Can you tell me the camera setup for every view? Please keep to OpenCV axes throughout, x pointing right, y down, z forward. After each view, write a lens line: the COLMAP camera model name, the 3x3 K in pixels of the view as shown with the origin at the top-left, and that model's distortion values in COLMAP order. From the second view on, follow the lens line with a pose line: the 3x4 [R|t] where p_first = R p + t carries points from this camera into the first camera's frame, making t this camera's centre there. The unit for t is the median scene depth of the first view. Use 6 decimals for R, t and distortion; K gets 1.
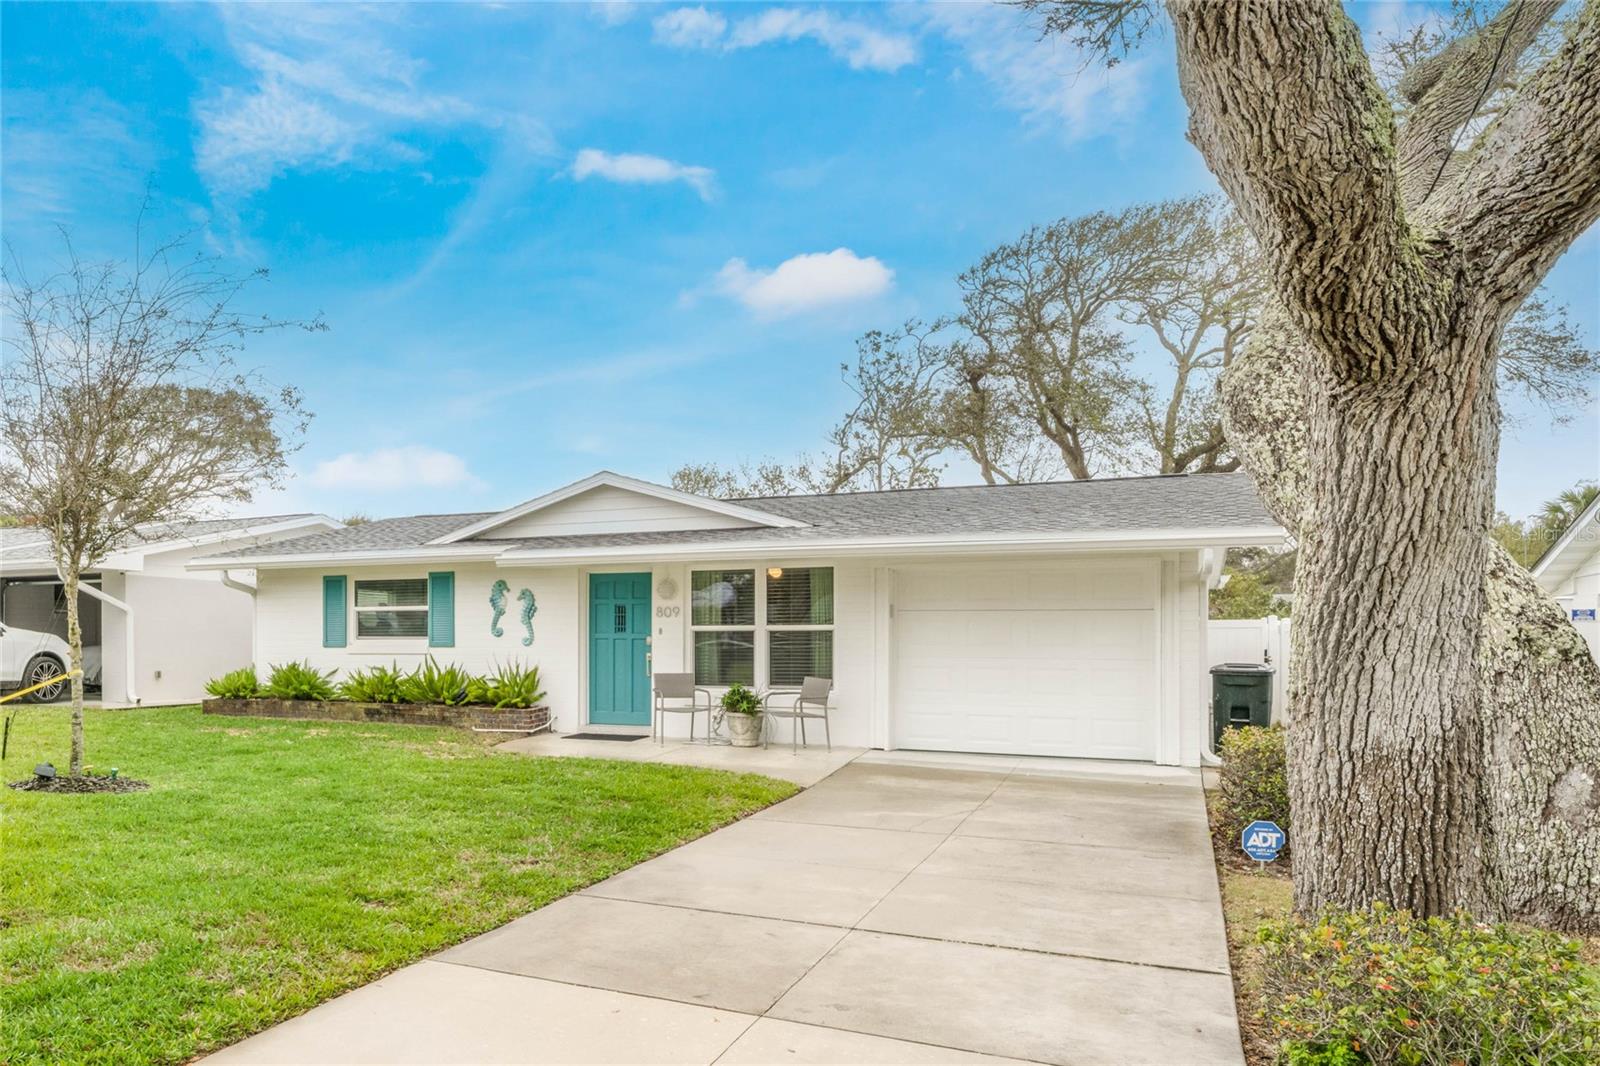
lens RADIAL K [[805.1, 0, 773.0], [0, 805.1, 535.6], [0, 0, 1]] dist [-0.000249, 0.000283]
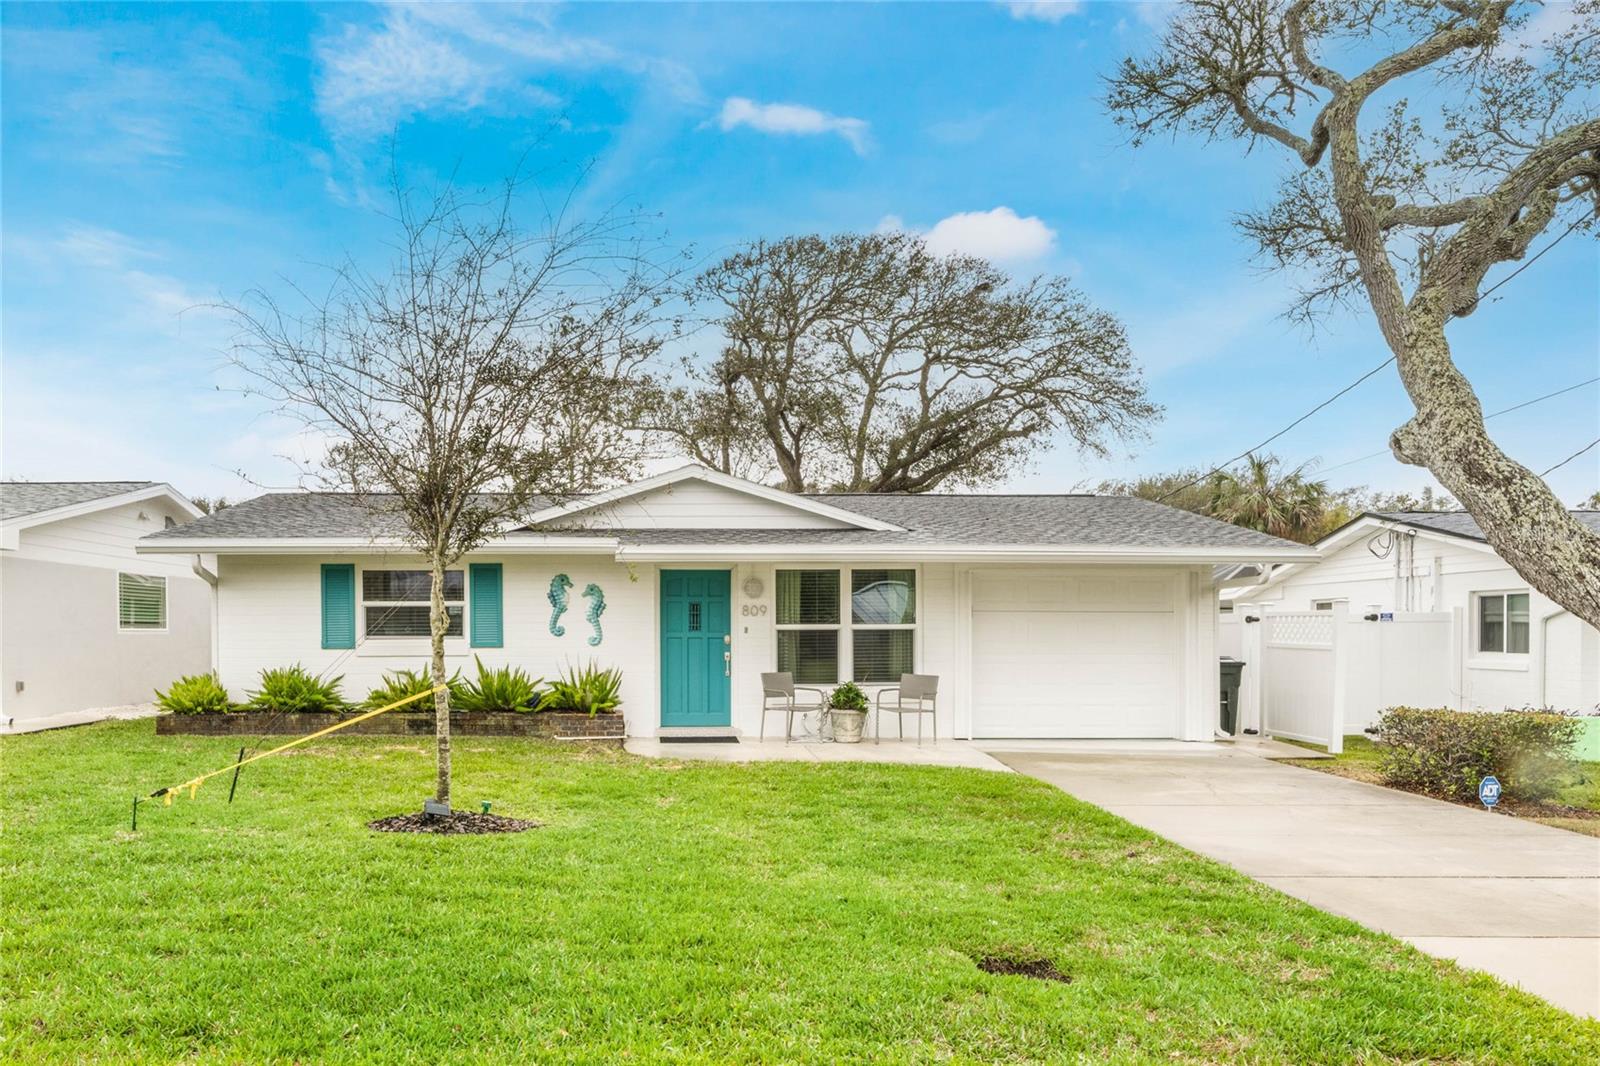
lens RADIAL K [[805.1, 0, 773.0], [0, 805.1, 535.6], [0, 0, 1]] dist [-0.000249, 0.000283]
pose [[0.943413, 0.037387, 0.329505, -0.432305], [-0.040399, 0.999181, 0.002295, -0.000419], [-0.329149, -0.015477, 0.944151, 0.059694]]
